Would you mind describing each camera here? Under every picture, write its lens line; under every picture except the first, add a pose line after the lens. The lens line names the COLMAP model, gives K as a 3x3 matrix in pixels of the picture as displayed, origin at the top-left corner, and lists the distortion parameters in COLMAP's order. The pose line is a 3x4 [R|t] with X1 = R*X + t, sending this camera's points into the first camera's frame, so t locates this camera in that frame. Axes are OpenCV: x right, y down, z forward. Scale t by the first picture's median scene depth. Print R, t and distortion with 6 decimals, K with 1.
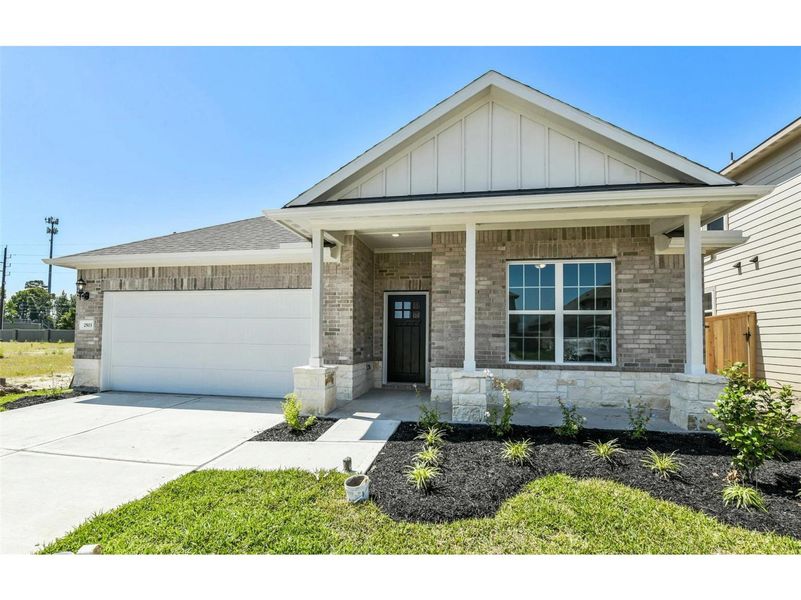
lens RADIAL K [[394.2, 0, 415.2], [0, 394.2, 328.0], [0, 0, 1]] dist [-0.007766, -0.004333]
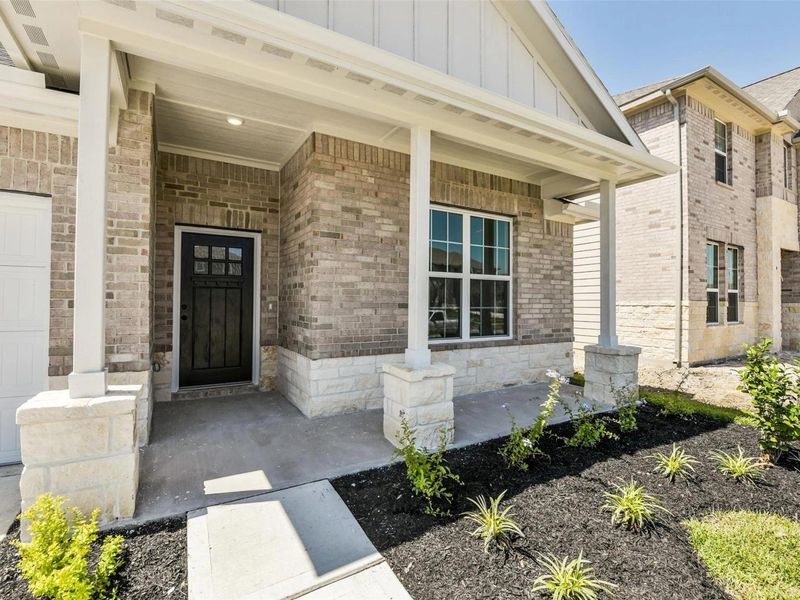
lens RADIAL K [[393.7, 0, 401.2], [0, 393.7, 295.8], [0, 0, 1]] dist [-0.007766, -0.004333]
pose [[0.754663, 0.006079, 0.656084, -0.257096], [-0.018188, 0.999767, 0.011657, -0.006596], [-0.655860, -0.020730, 0.754598, 0.486637]]
